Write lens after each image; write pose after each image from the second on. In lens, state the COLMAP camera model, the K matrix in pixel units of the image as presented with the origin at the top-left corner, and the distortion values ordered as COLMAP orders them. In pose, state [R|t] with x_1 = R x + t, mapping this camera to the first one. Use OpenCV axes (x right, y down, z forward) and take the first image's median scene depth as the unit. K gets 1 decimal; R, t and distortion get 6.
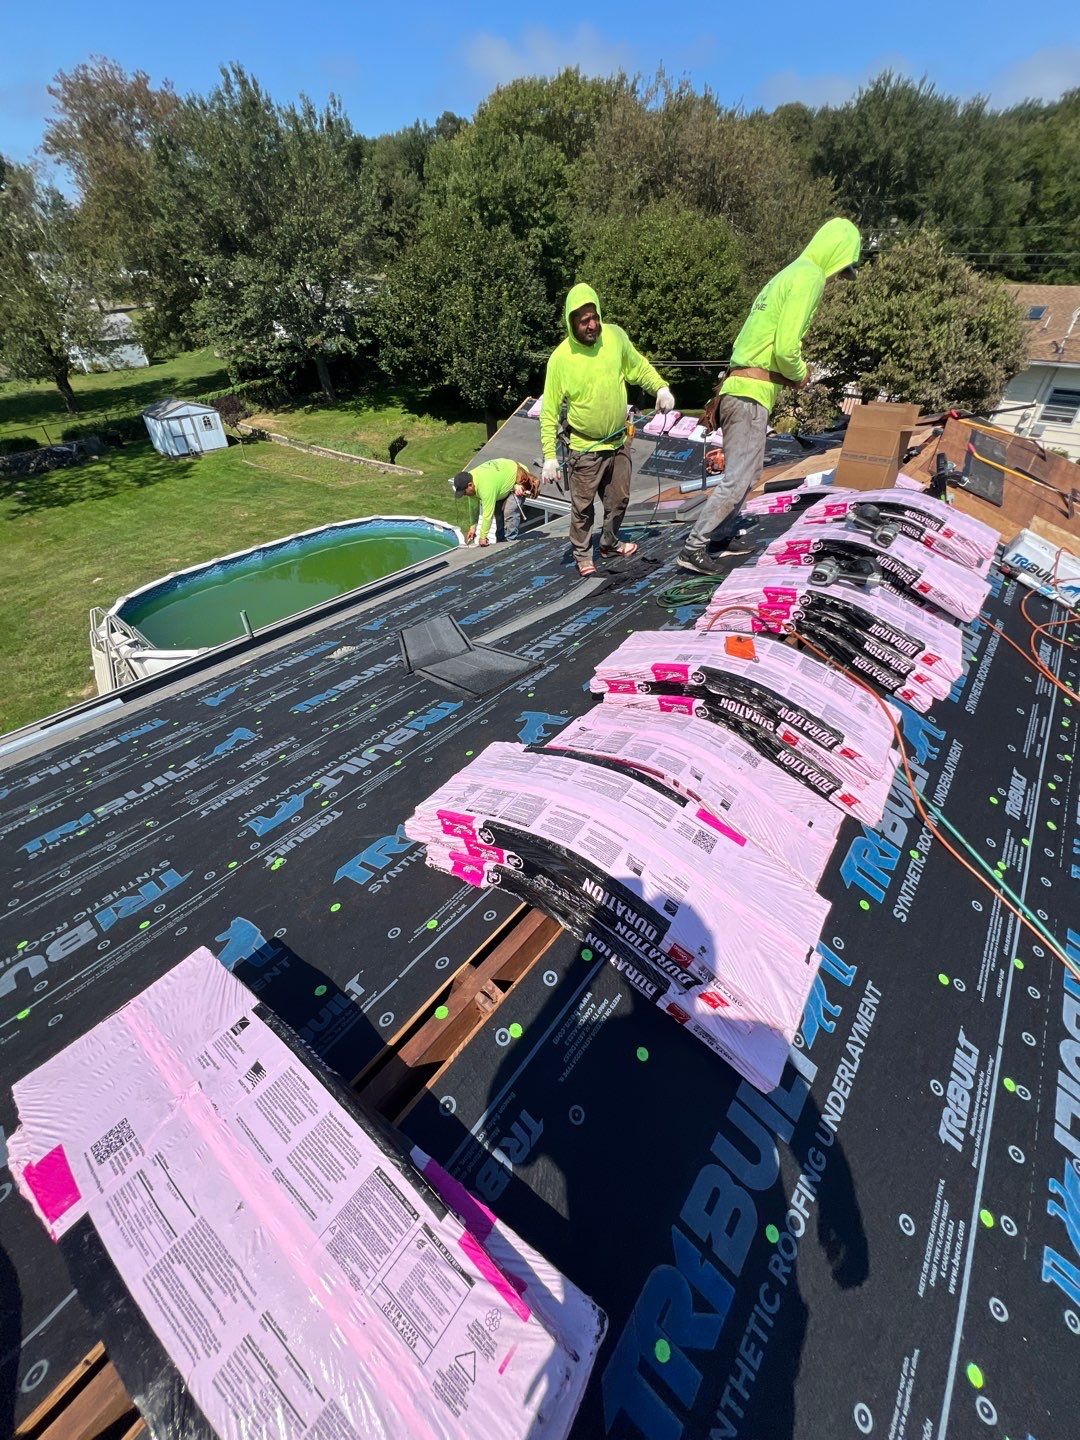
lens RADIAL K [[583.2, 0, 535.1], [0, 583.2, 715.0], [0, 0, 1]] dist [-0.000718, 0.000580]
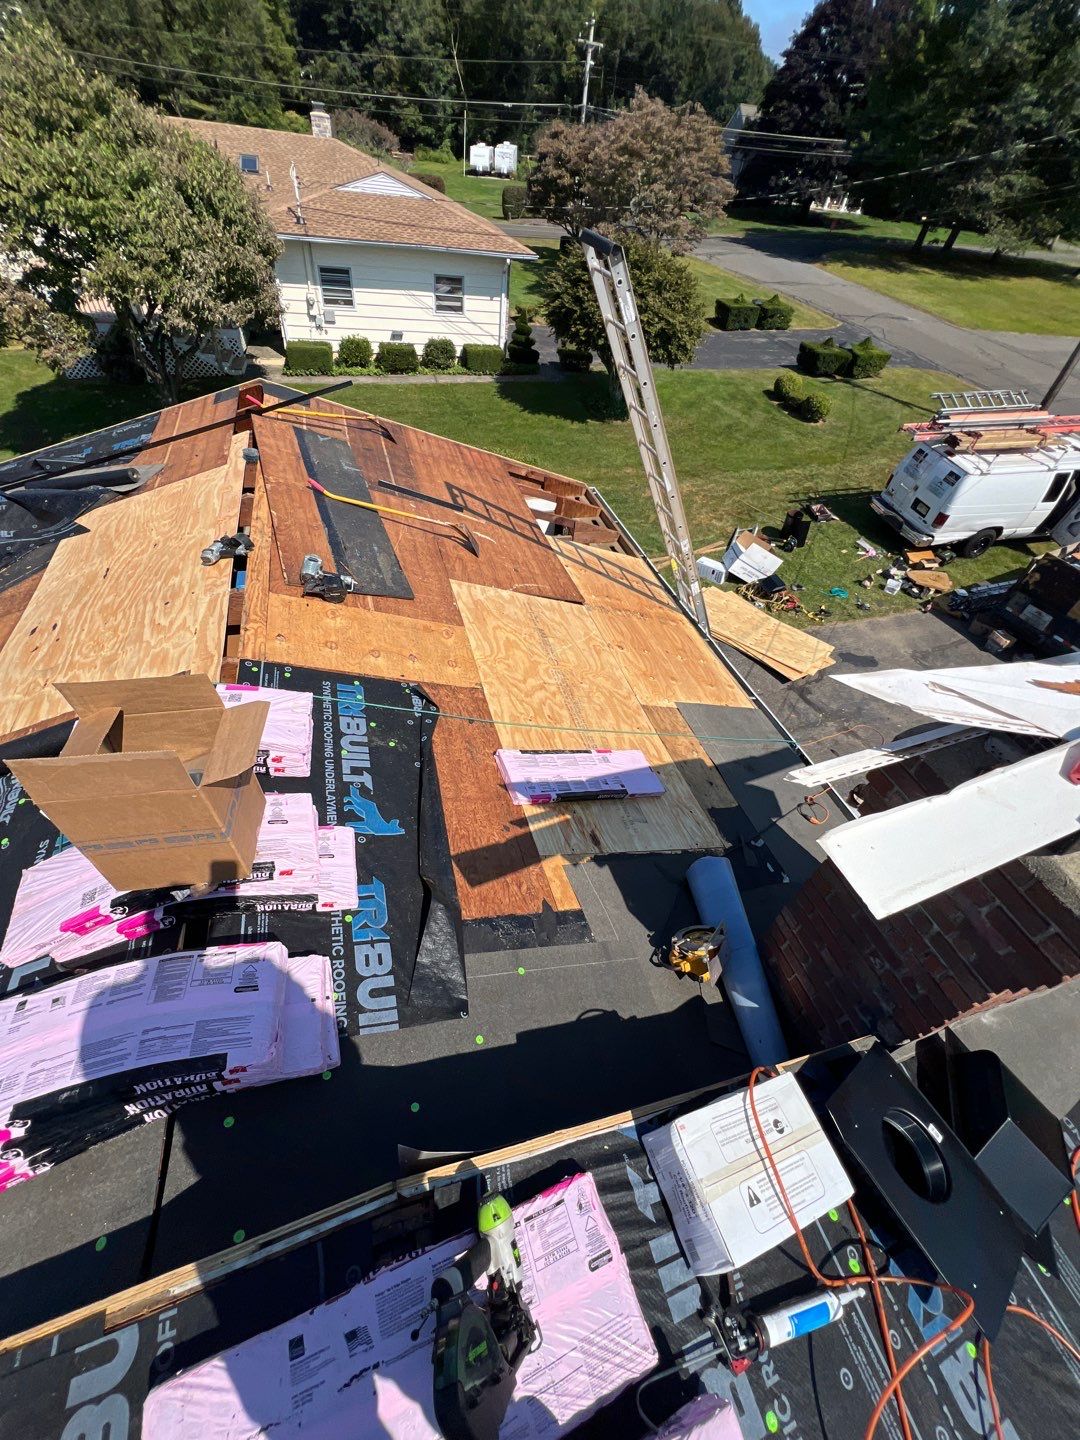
lens RADIAL K [[555.8, 0, 542.1], [0, 555.8, 722.8], [0, 0, 1]] dist [-0.002135, -0.000297]
pose [[0.566552, -0.566542, 0.598372, 0.086108], [0.429191, 0.822764, 0.372630, -0.077435], [-0.703430, 0.045702, 0.709294, 0.087769]]
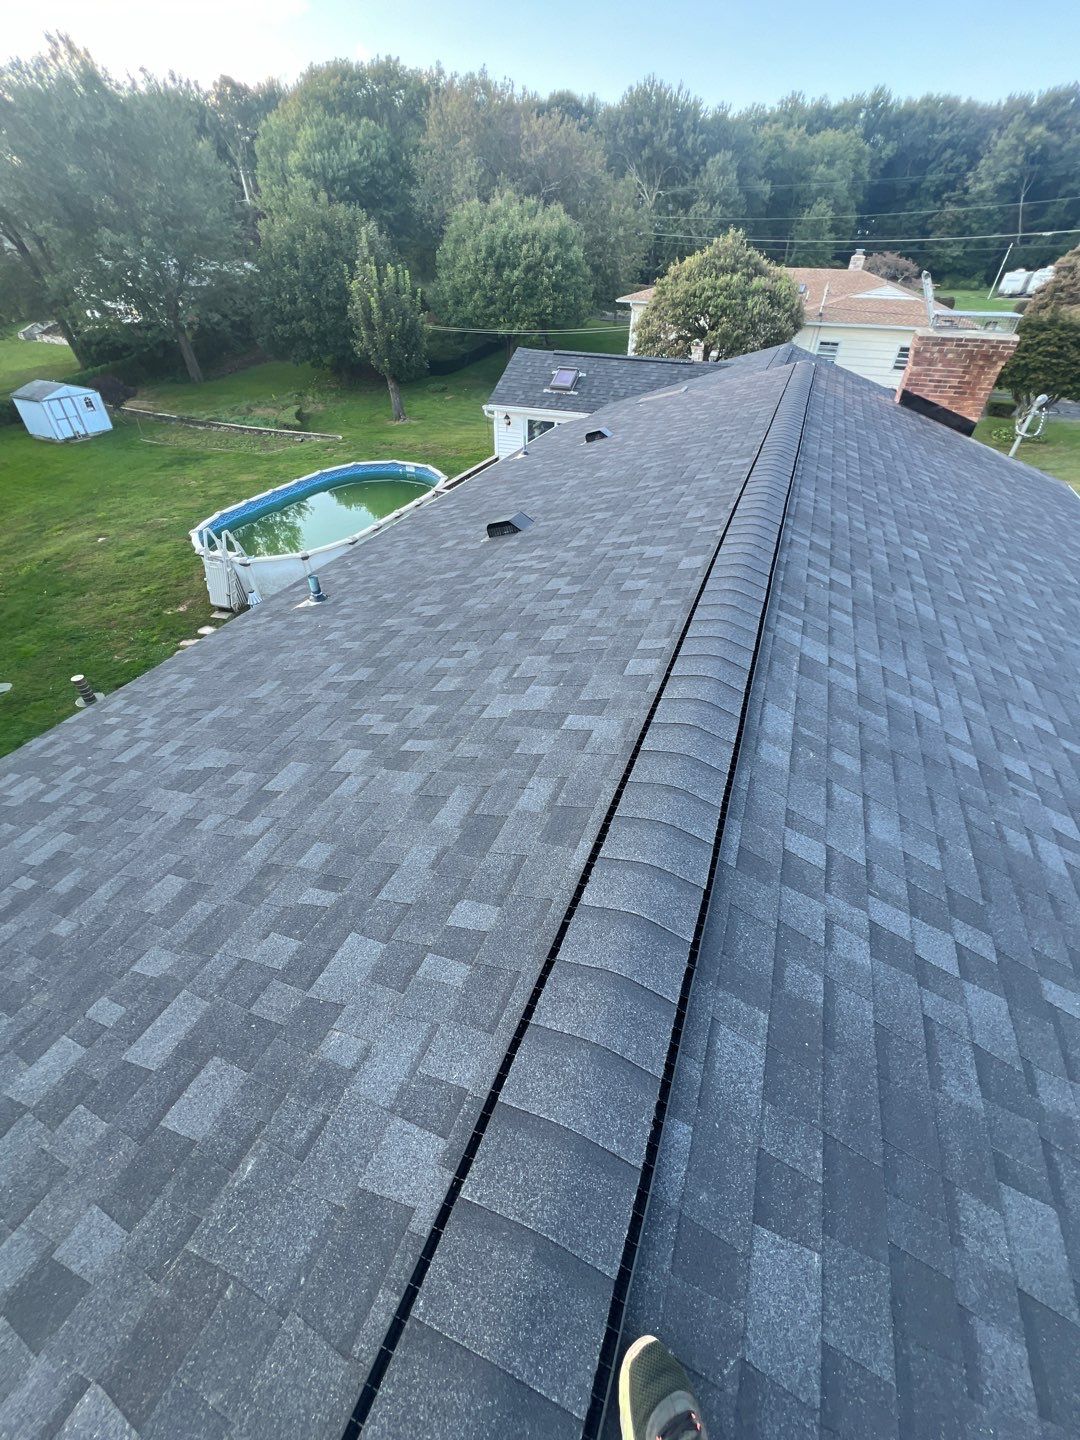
lens RADIAL K [[577.3, 0, 541.2], [0, 577.3, 714.3], [0, 0, 1]] dist [0.000740, 0.000079]
pose [[0.957834, -0.171981, 0.230164, -0.160900], [0.165017, 0.985057, 0.049324, 0.104245], [-0.235208, -0.009263, 0.971901, -0.149432]]
